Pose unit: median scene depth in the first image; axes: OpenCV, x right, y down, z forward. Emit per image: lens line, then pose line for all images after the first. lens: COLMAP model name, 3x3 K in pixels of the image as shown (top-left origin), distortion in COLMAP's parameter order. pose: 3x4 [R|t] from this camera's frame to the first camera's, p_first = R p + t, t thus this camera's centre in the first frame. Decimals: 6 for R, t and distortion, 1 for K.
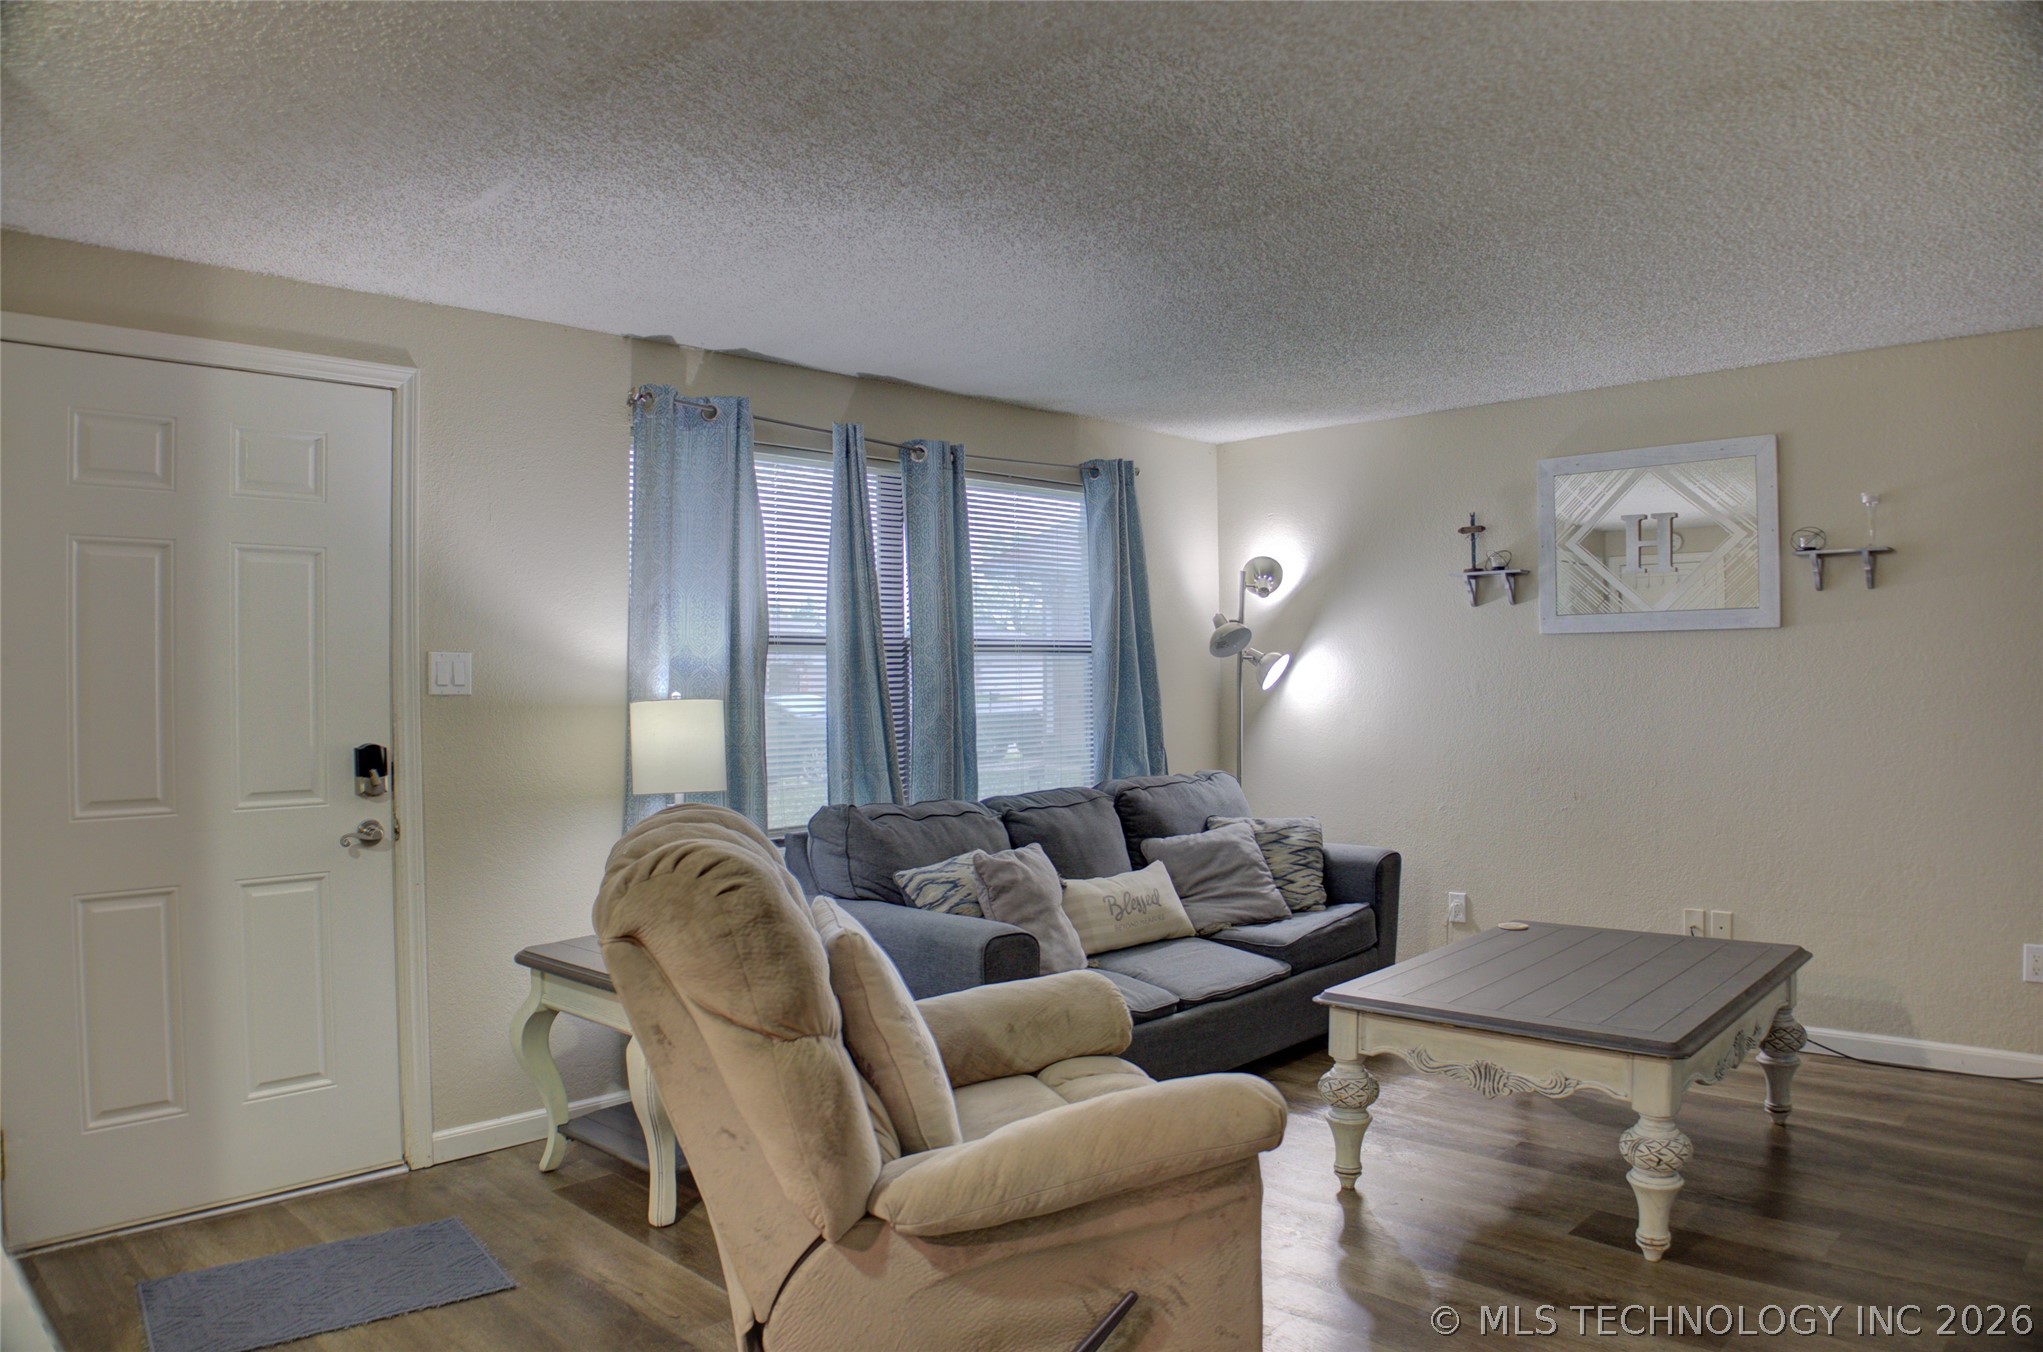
lens RADIAL K [[1419.1, 0, 1012.2], [0, 1419.1, 655.1], [0, 0, 1]] dist [-0.184451, 0.138897]
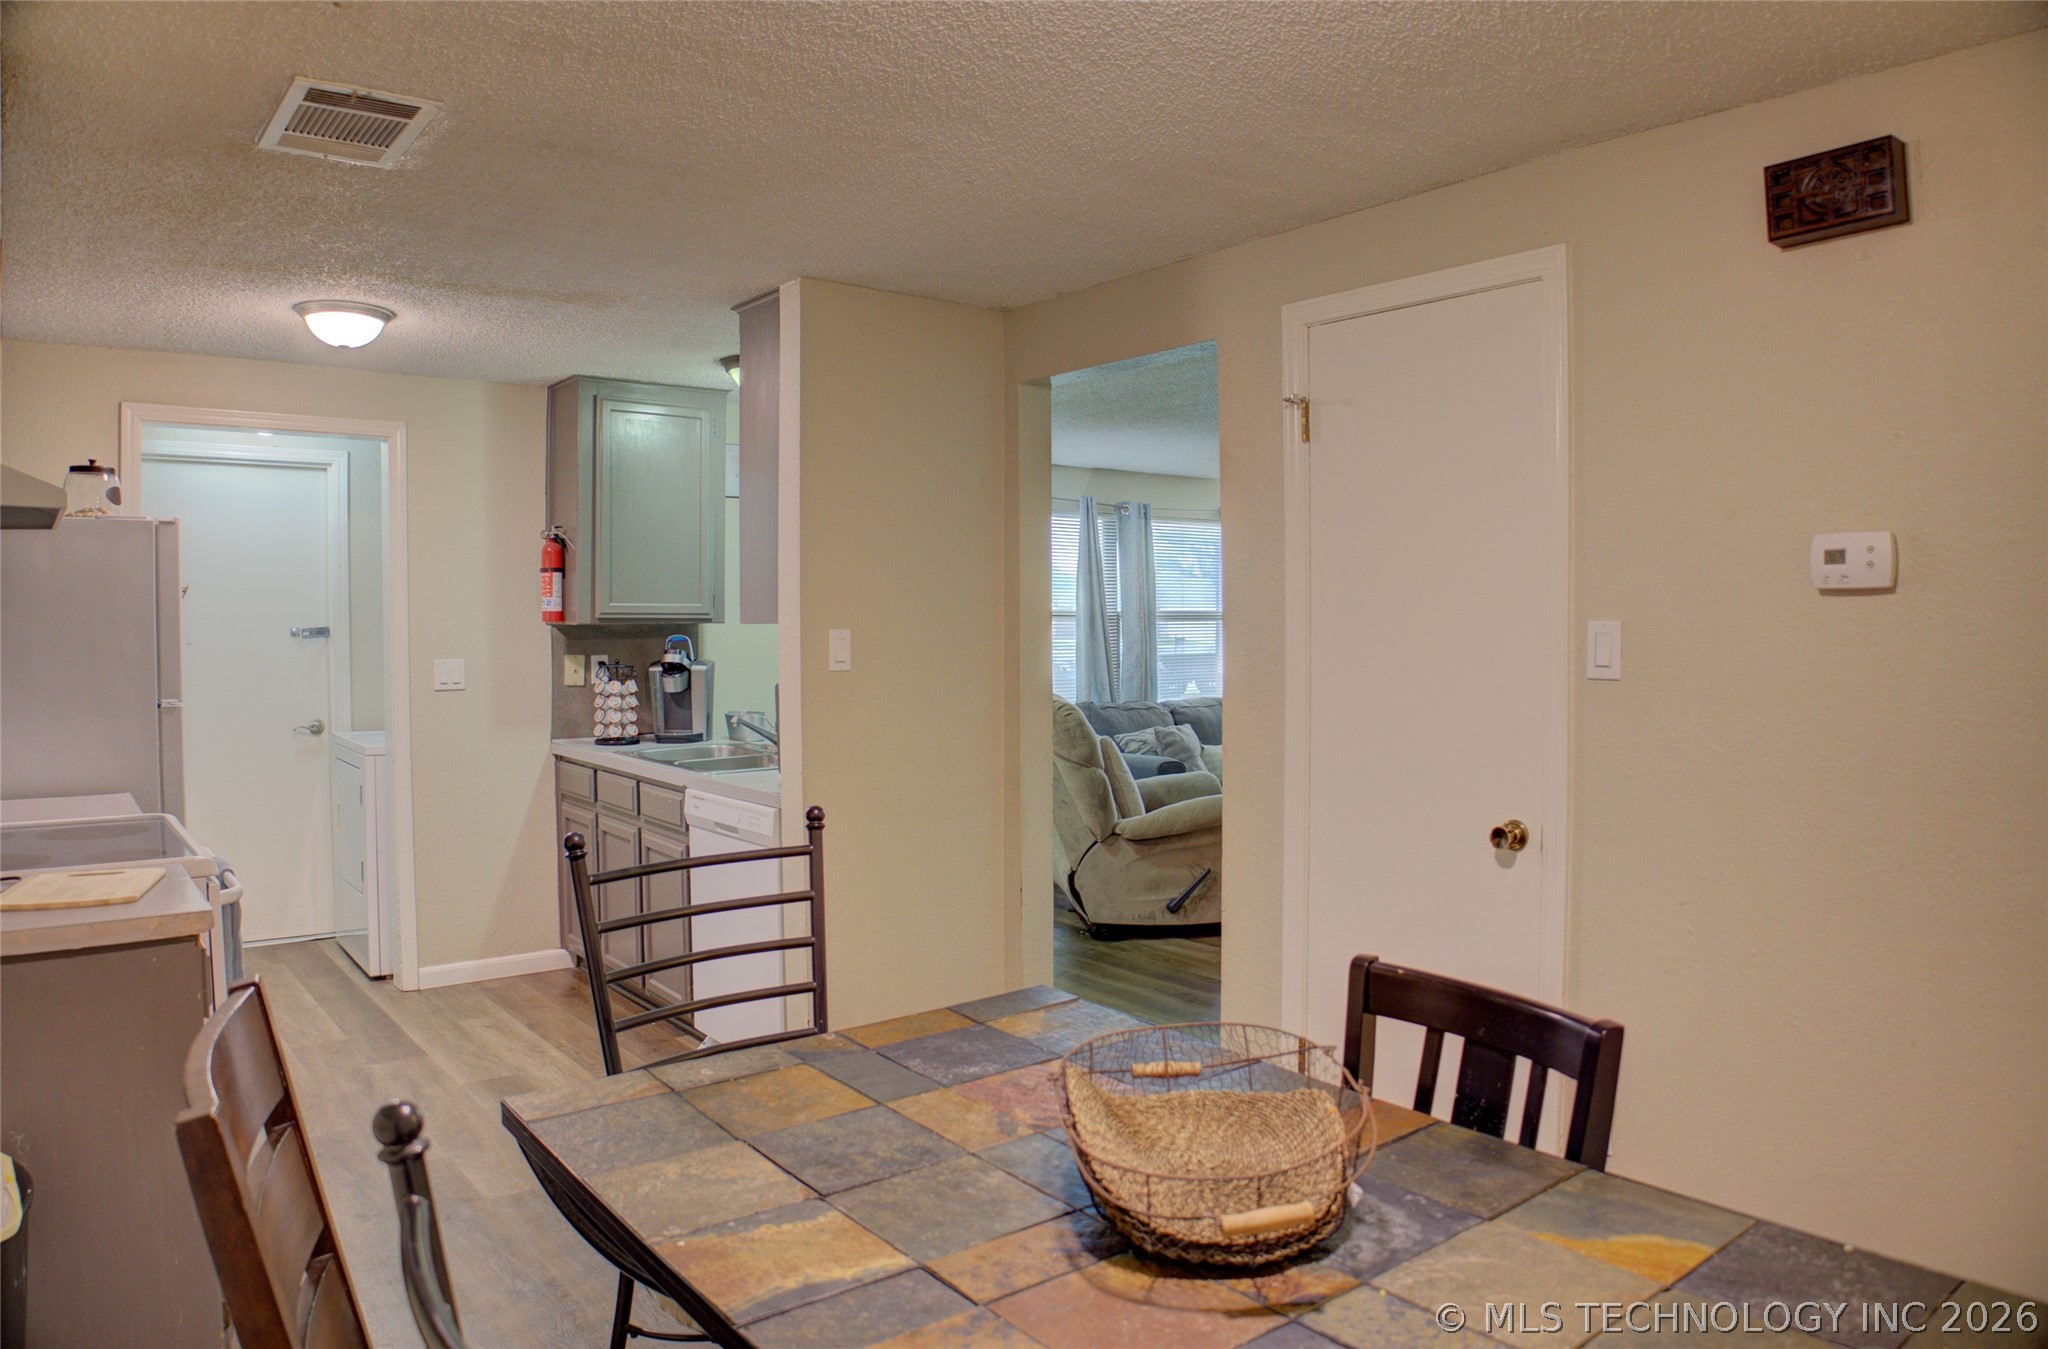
lens RADIAL K [[1374.4, 0, 1028.4], [0, 1374.4, 677.5], [0, 0, 1]] dist [-0.132623, 0.057216]
pose [[0.992447, 0.011916, -0.122094, 0.029426], [-0.004670, 0.998219, 0.059466, -0.036013], [0.122585, -0.058447, 0.990736, -0.855675]]
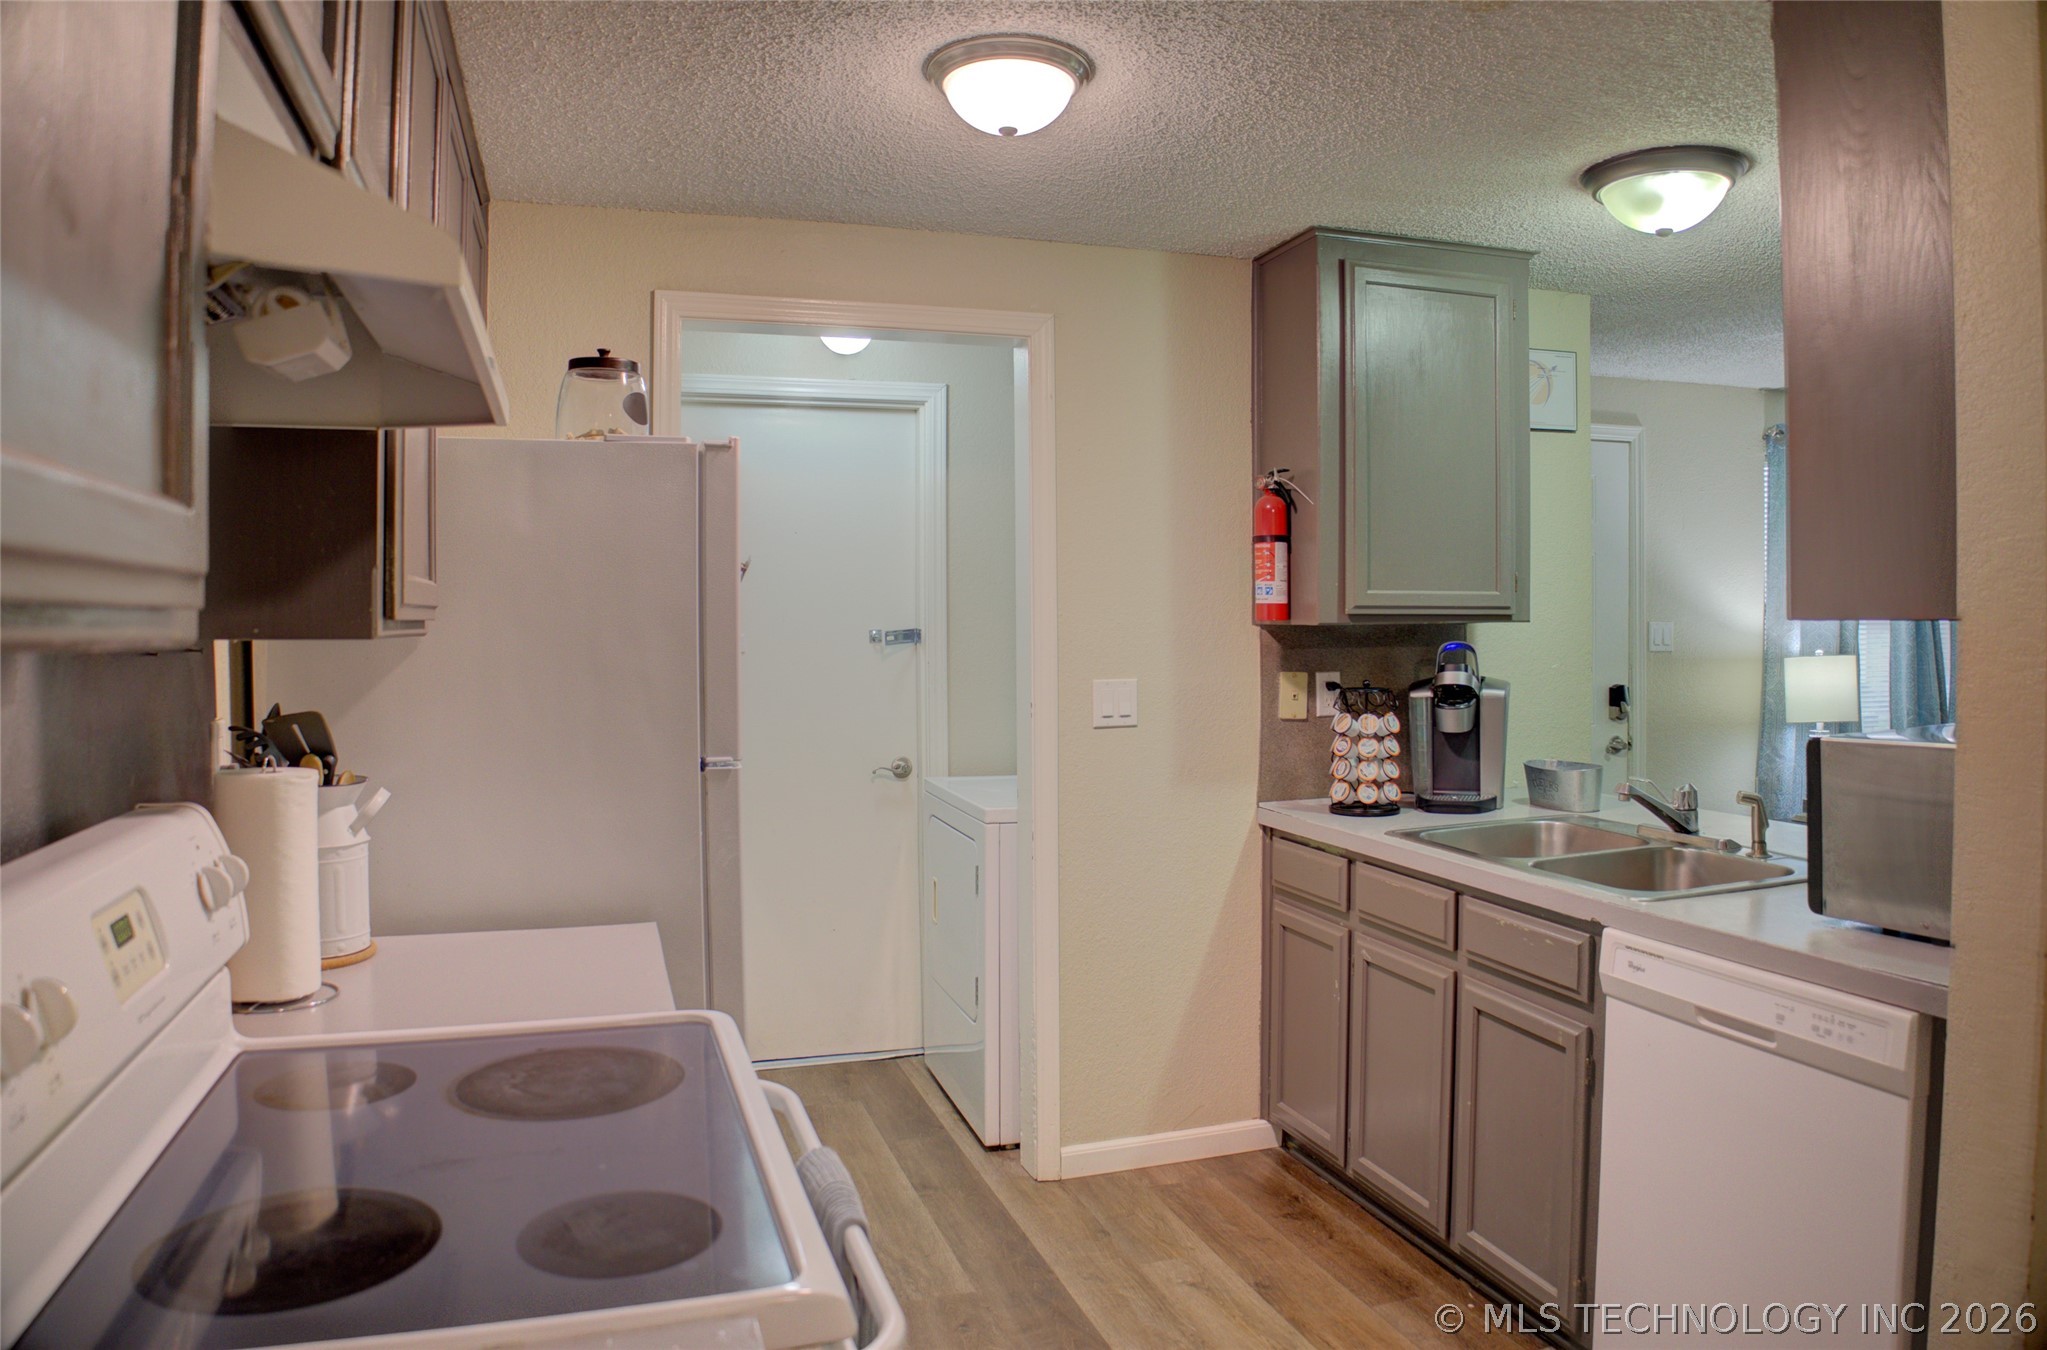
lens RADIAL K [[1376.0, 0, 1023.5], [0, 1376.0, 675.0], [0, 0, 1]] dist [-0.176973, 0.127468]
pose [[0.887482, 0.015935, -0.460567, -0.303823], [0.010117, 0.998487, 0.054042, -0.024285], [0.460731, -0.052621, 0.885978, -0.466143]]
